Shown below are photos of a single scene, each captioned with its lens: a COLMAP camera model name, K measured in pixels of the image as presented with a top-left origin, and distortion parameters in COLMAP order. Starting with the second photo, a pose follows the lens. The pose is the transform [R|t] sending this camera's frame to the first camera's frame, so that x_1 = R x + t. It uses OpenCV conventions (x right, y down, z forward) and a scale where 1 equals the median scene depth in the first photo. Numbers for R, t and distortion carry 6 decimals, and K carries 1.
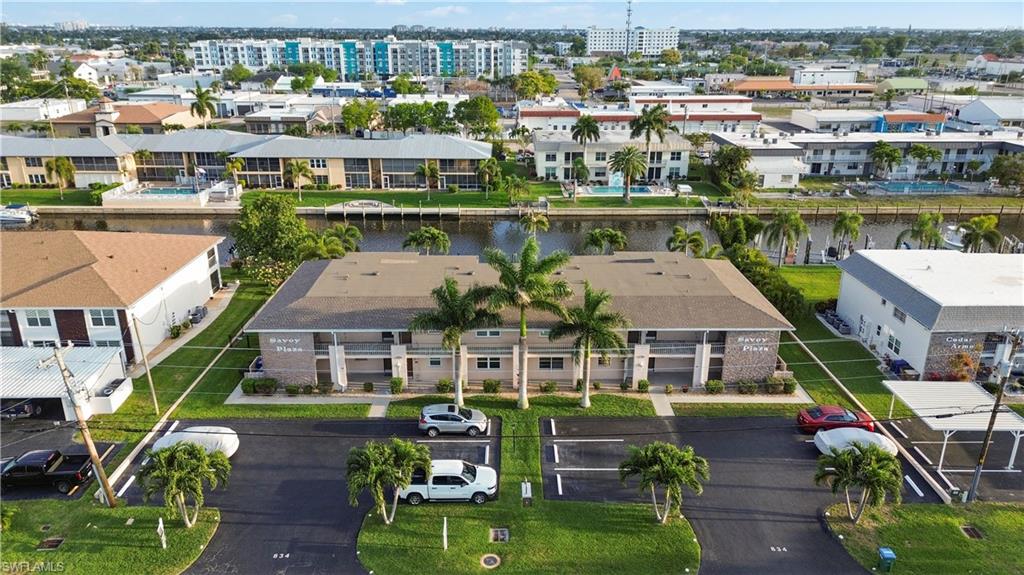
lens RADIAL K [[714.2, 0, 512.0], [0, 714.2, 287.5], [0, 0, 1]] dist [0.070324, -0.082139]
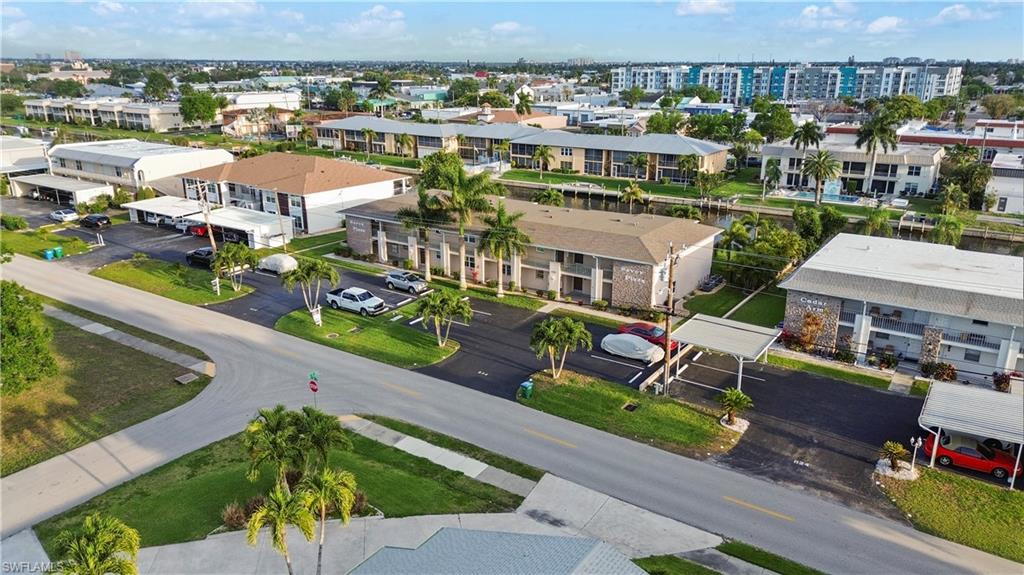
lens RADIAL K [[714.2, 0, 512.0], [0, 714.2, 287.5], [0, 0, 1]] dist [0.070324, -0.082139]
pose [[0.819829, 0.171634, -0.546281, 0.767962], [-0.194732, 0.980728, 0.015889, 0.111838], [0.538480, 0.093352, 0.837451, -0.093670]]
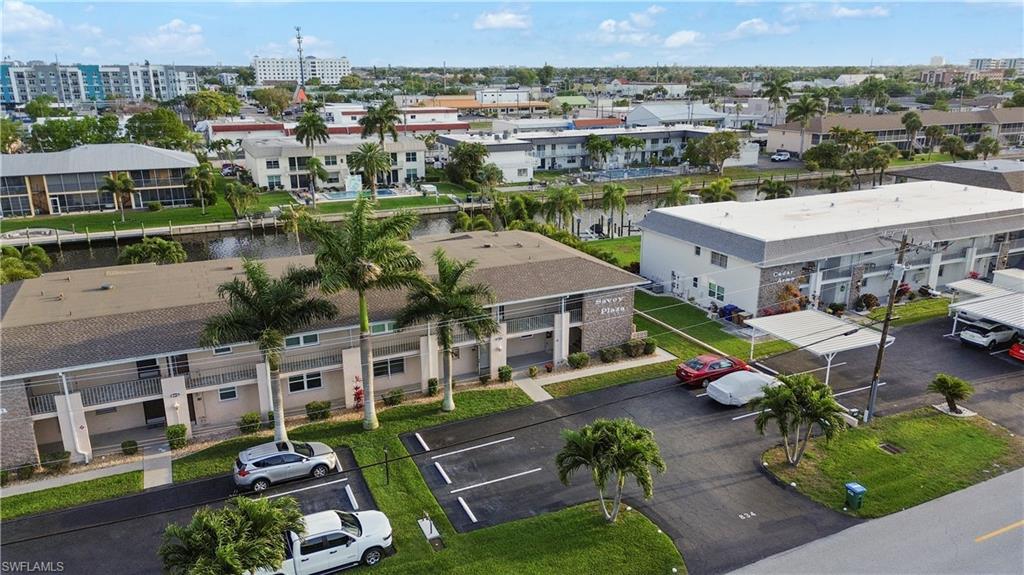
lens RADIAL K [[714.2, 0, 512.0], [0, 714.2, 287.5], [0, 0, 1]] dist [0.070324, -0.082139]
pose [[0.905829, -0.124134, 0.405048, -0.125359], [0.143040, 0.989578, -0.016613, 0.050273], [-0.398764, 0.072986, 0.914144, 0.217411]]
